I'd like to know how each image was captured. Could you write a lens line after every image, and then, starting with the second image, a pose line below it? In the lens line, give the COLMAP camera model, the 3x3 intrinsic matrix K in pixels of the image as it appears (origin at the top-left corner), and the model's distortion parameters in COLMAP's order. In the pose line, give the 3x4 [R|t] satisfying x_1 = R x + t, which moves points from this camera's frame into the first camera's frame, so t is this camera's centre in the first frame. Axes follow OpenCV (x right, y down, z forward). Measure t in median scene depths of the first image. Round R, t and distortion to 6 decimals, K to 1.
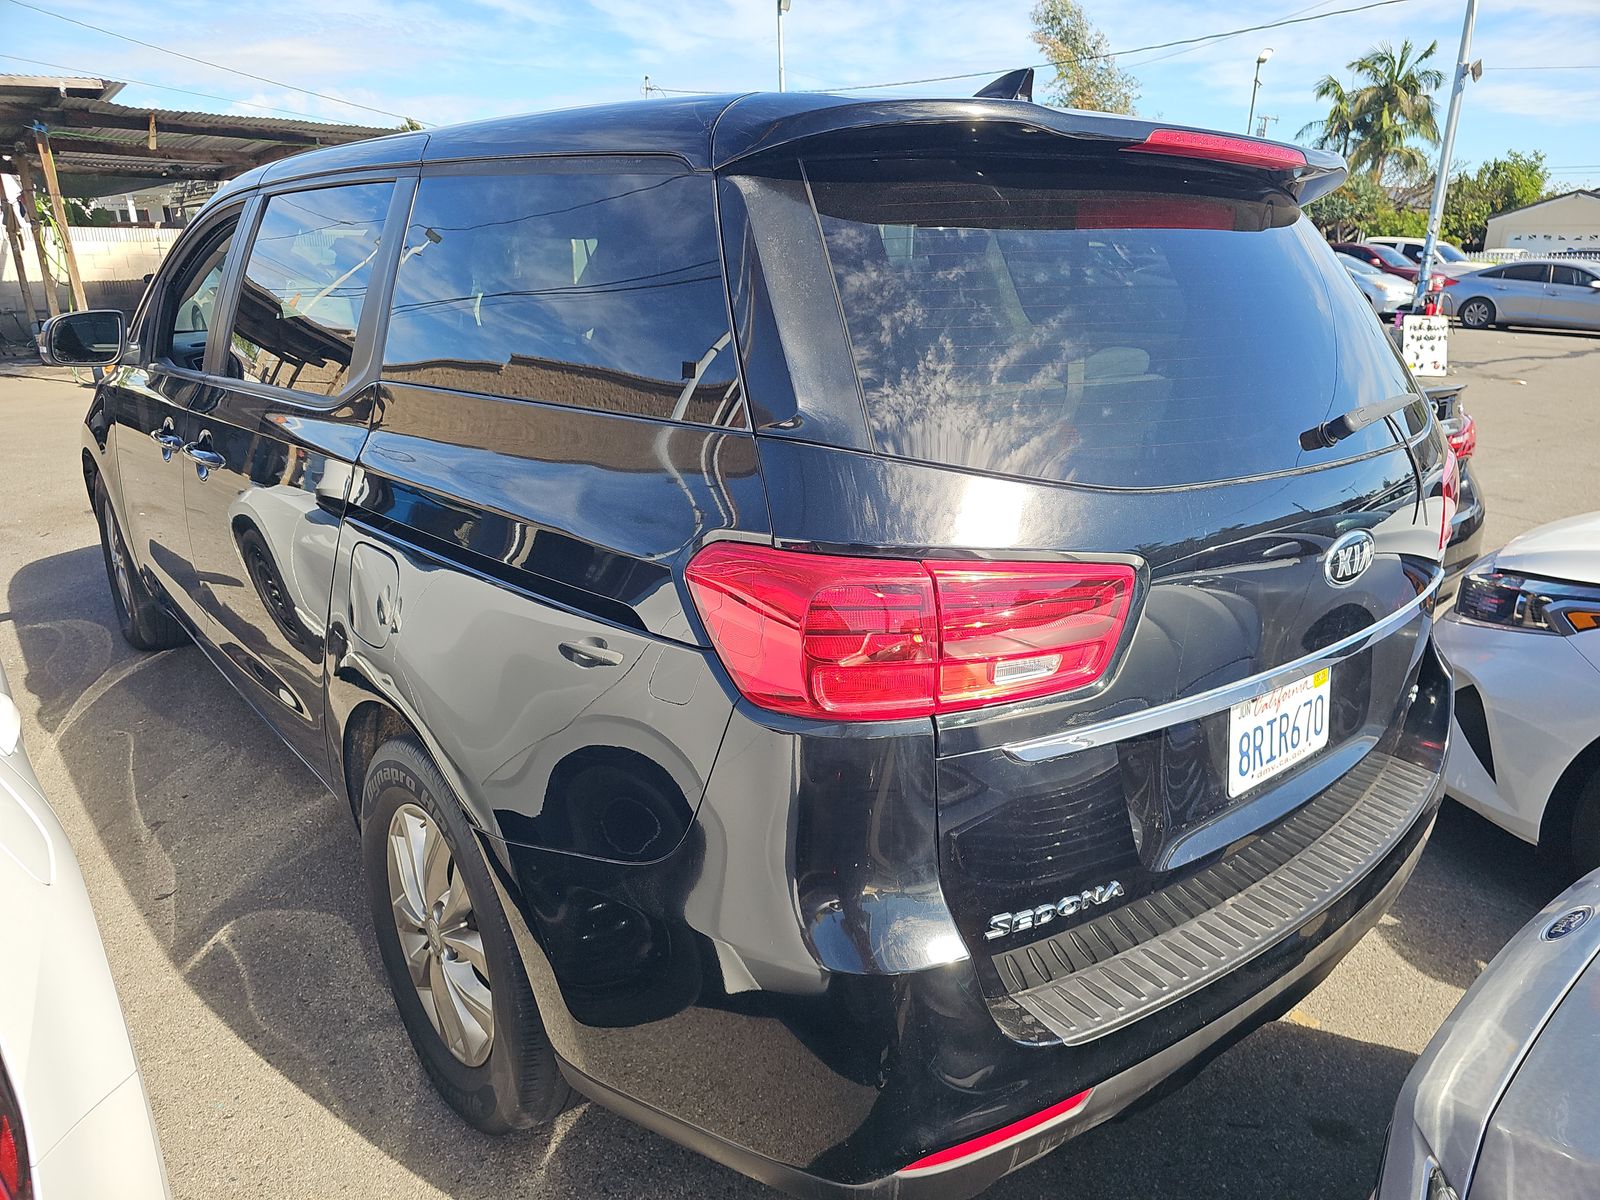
lens RADIAL K [[1233.5, 0, 834.5], [0, 1233.5, 599.6], [0, 0, 1]] dist [0.109469, -0.141283]
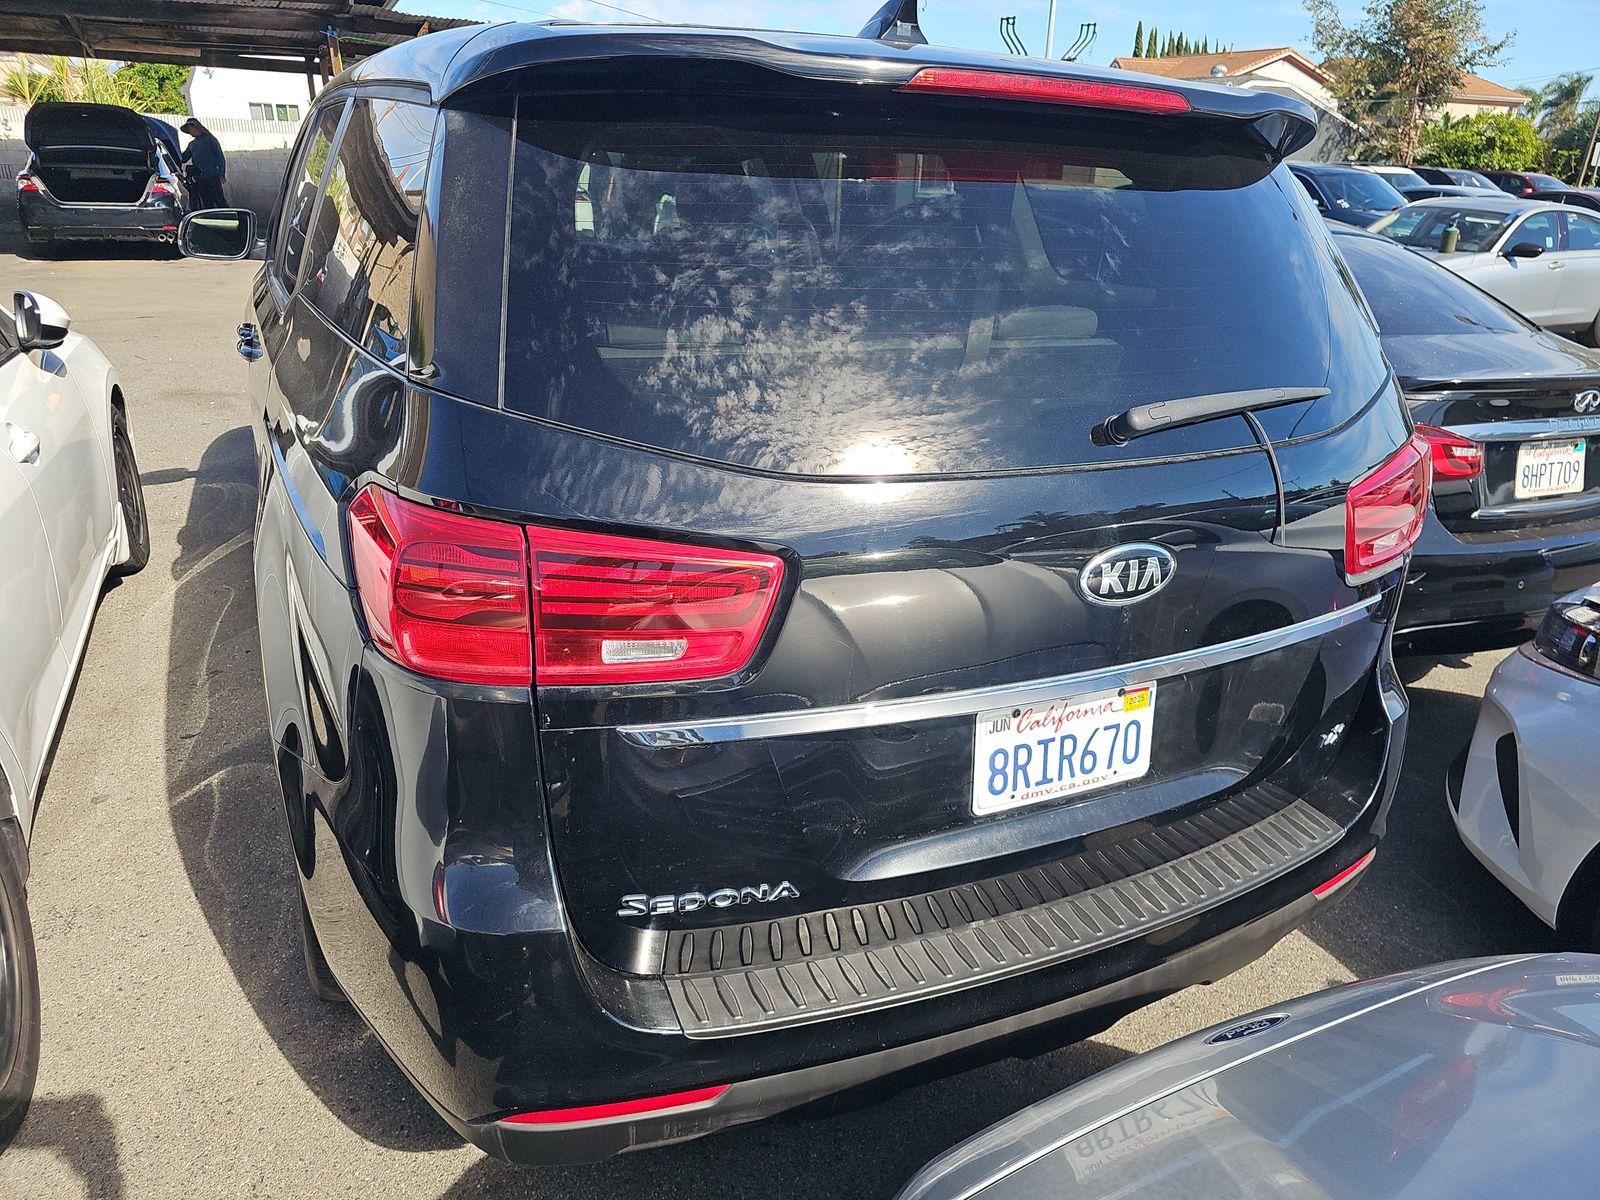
lens RADIAL K [[1233.5, 0, 834.5], [0, 1233.5, 599.6], [0, 0, 1]] dist [0.109469, -0.141283]
pose [[0.954756, 0.127503, -0.268669, 0.421021], [-0.109026, 0.990595, 0.082667, -0.060205], [0.276683, -0.049635, 0.959678, 0.096750]]
